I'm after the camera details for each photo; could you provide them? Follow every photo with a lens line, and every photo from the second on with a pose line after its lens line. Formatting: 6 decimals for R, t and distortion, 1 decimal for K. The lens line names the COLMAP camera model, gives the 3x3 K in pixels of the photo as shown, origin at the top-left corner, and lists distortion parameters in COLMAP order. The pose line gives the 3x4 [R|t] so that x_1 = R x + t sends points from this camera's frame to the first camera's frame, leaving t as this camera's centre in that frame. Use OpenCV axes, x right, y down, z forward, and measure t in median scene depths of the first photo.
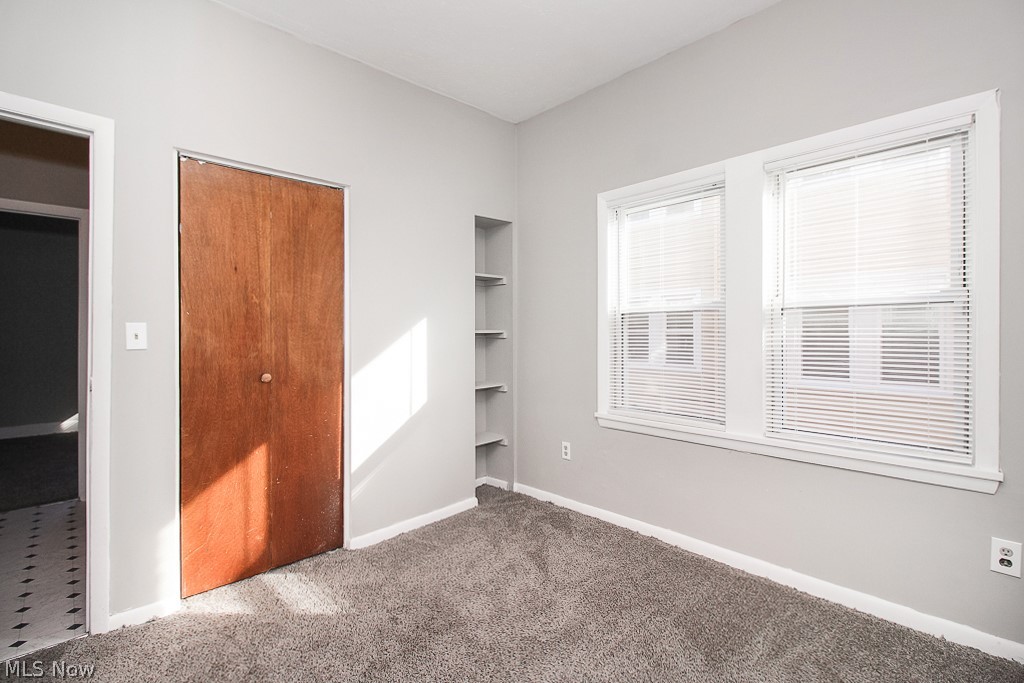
lens RADIAL K [[484.3, 0, 513.3], [0, 484.3, 340.3], [0, 0, 1]] dist [-0.012944, -0.002129]
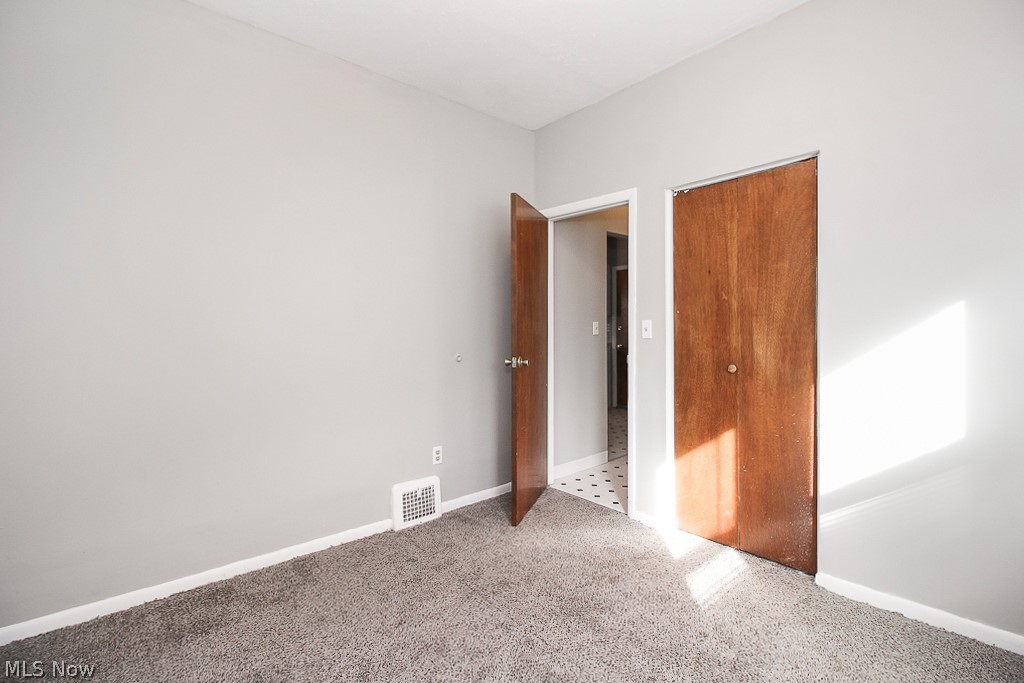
lens RADIAL K [[484.3, 0, 512.7], [0, 484.3, 336.7], [0, 0, 1]] dist [-0.012944, -0.002129]
pose [[-0.103902, 0.023566, -0.994308, 0.598918], [-0.005184, 0.999693, 0.024235, -0.016447], [0.994574, 0.007673, -0.103748, 0.613374]]
